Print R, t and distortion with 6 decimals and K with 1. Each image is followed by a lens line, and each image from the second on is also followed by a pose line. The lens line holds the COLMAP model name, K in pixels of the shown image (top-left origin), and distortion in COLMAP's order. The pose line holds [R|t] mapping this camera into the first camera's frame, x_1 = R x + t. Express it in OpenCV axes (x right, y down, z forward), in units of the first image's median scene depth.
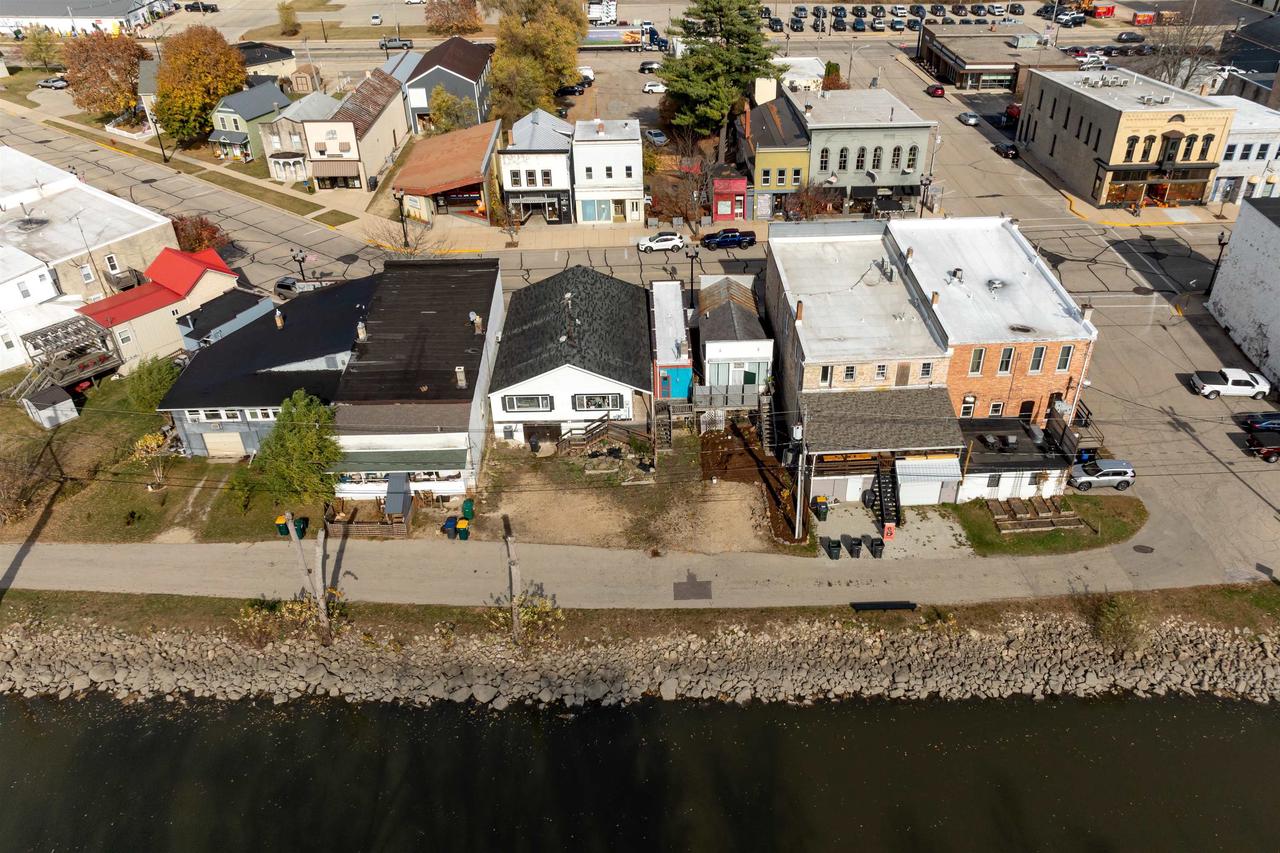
lens RADIAL K [[948.3, 0, 690.2], [0, 948.3, 429.5], [0, 0, 1]] dist [0.033394, -0.086368]
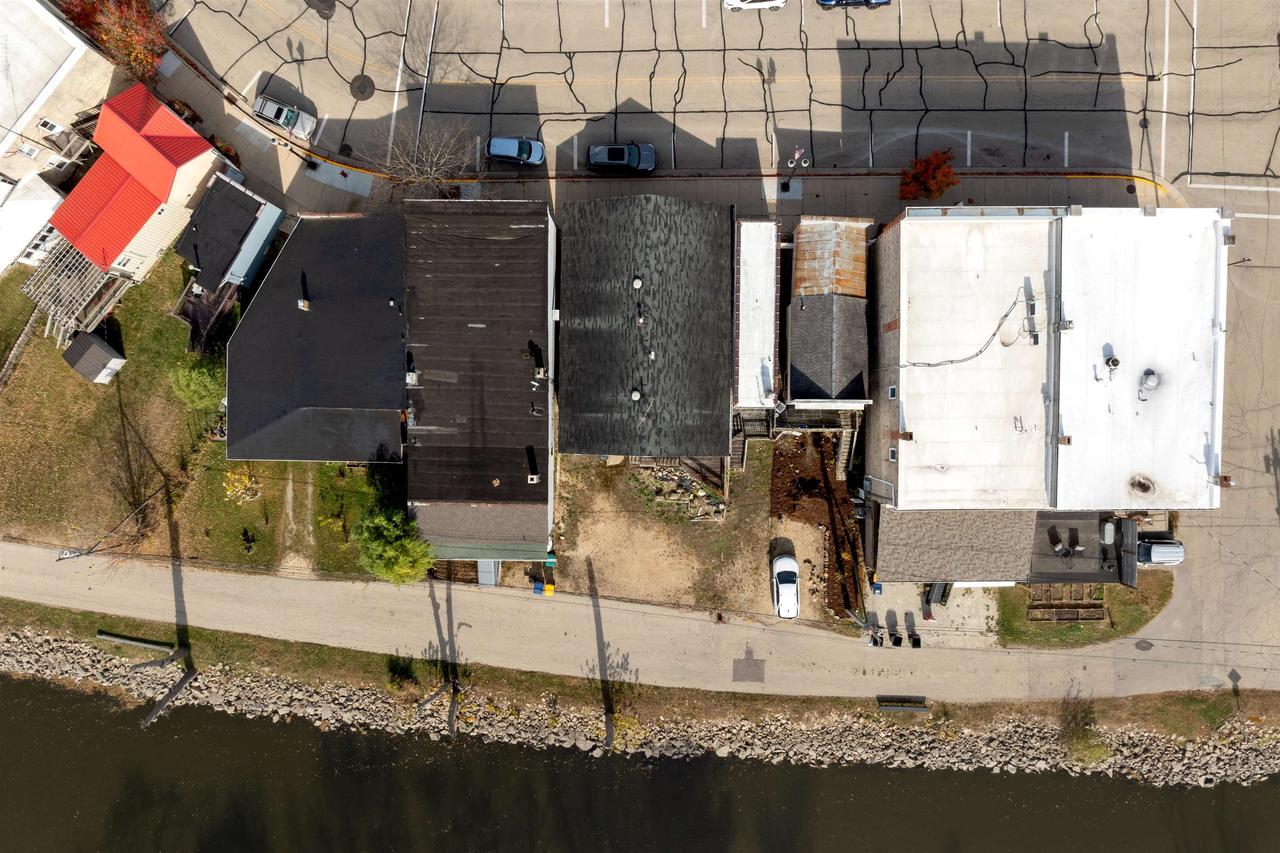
lens RADIAL K [[907.2, 0, 640.0], [0, 907.2, 426.5], [0, 0, 1]] dist [-0.039580, -0.002851]
pose [[0.997338, 0.071002, -0.016627, -0.111275], [-0.026424, 0.564381, 0.825091, -0.763193], [0.067968, -0.822455, 0.564755, 0.485250]]
